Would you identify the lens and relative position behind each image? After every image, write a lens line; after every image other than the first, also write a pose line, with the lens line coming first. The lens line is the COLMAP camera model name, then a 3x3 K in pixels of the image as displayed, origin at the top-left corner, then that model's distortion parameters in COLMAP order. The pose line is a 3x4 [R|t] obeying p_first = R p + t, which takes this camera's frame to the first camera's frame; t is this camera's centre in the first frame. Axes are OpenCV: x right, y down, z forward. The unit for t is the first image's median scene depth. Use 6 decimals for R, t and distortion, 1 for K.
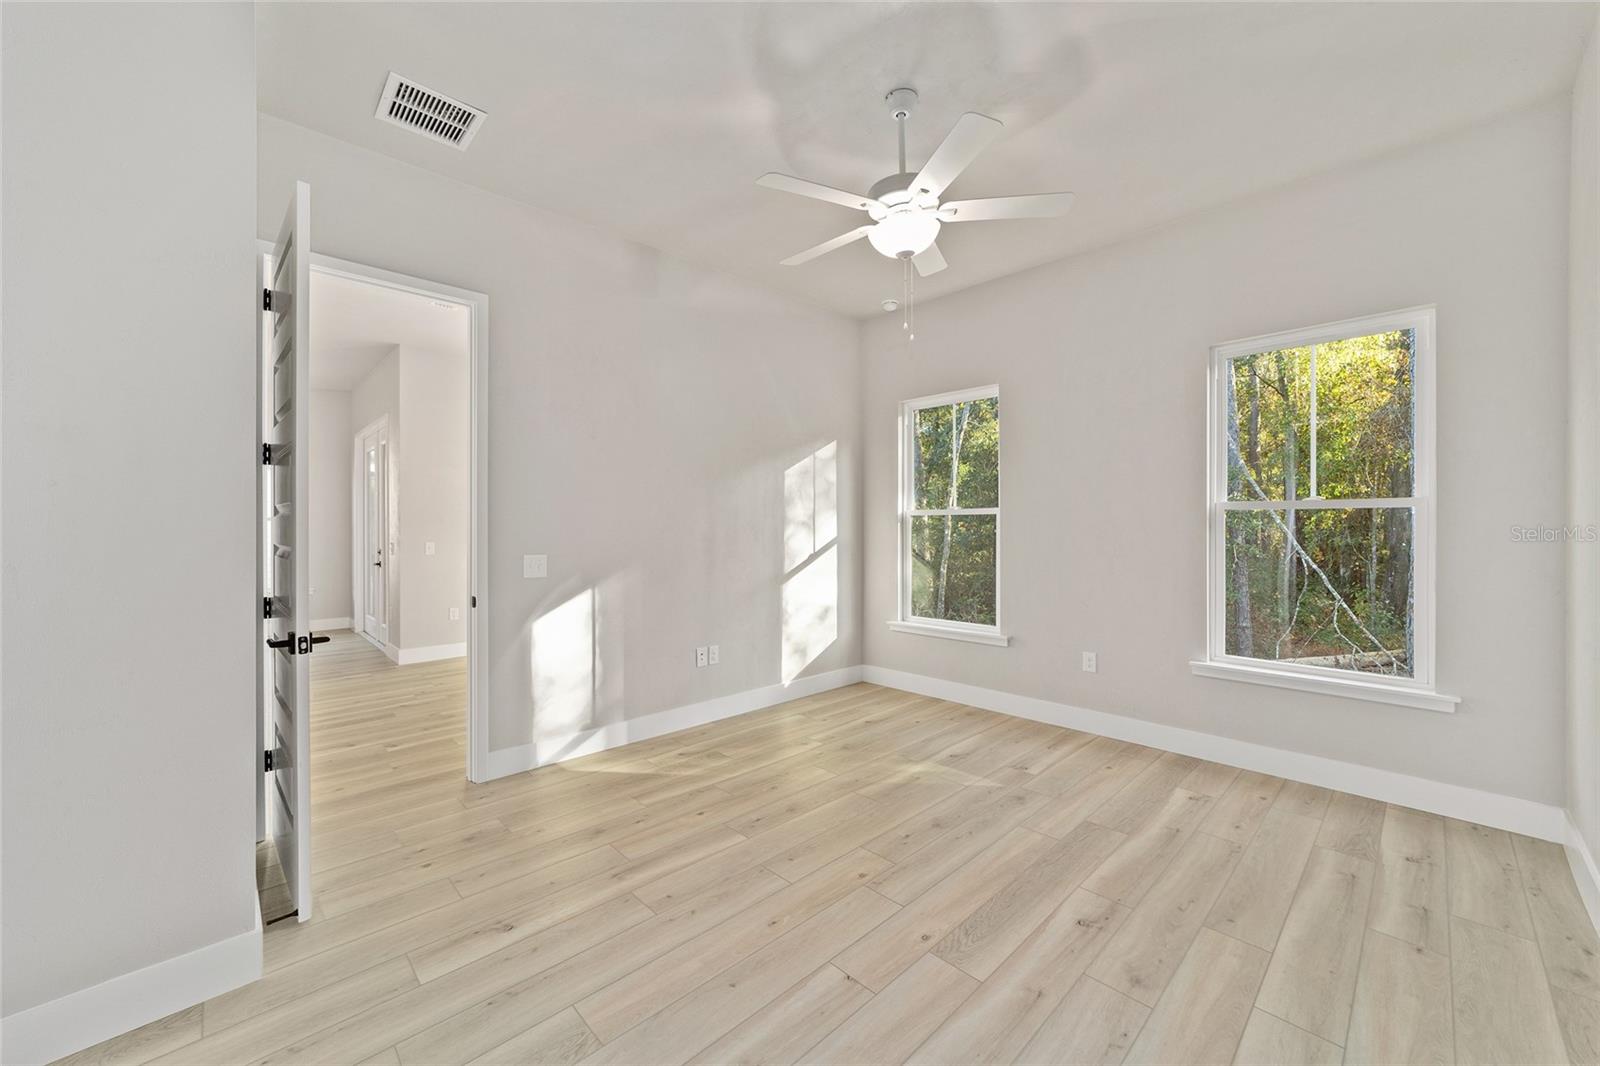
lens RADIAL K [[605.1, 0, 804.2], [0, 605.1, 530.1], [0, 0, 1]] dist [-0.011015, 0.005071]
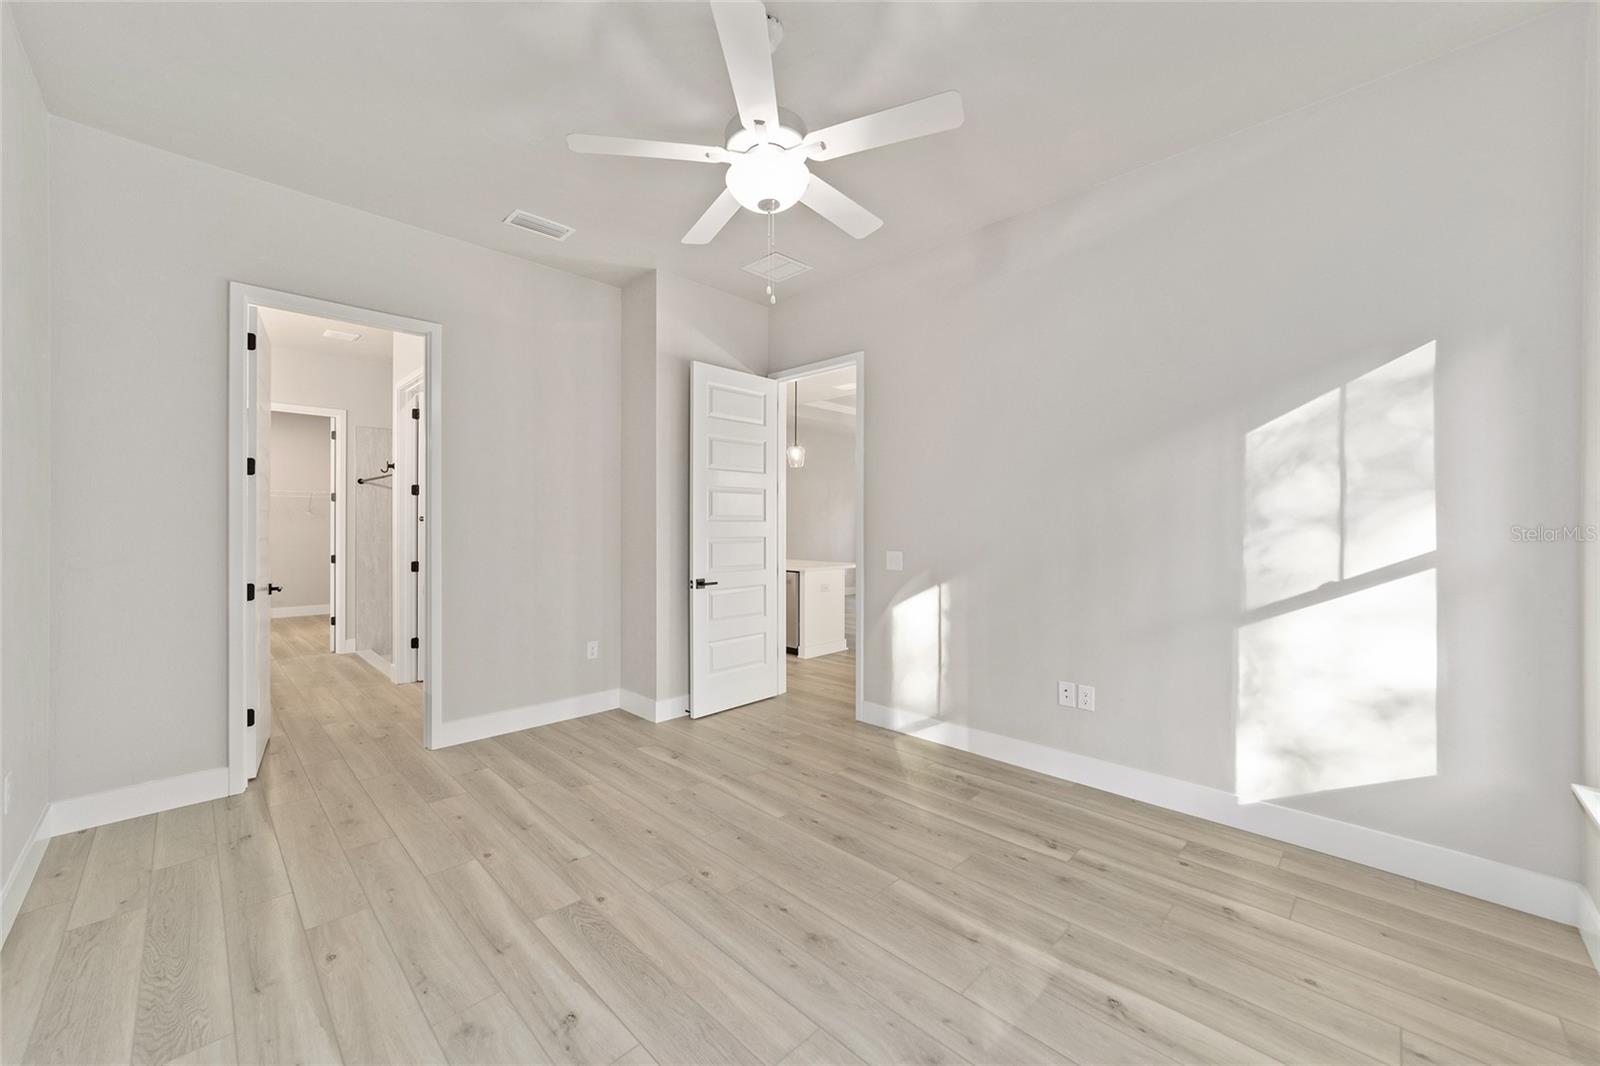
lens RADIAL K [[639.0, 0, 796.8], [0, 639.0, 489.5], [0, 0, 1]] dist [0.001457, 0.000169]
pose [[-0.001287, -0.060881, -0.998144, 0.846326], [-0.000672, 0.998145, -0.060881, -0.004281], [0.999999, 0.000592, -0.001325, 0.809229]]
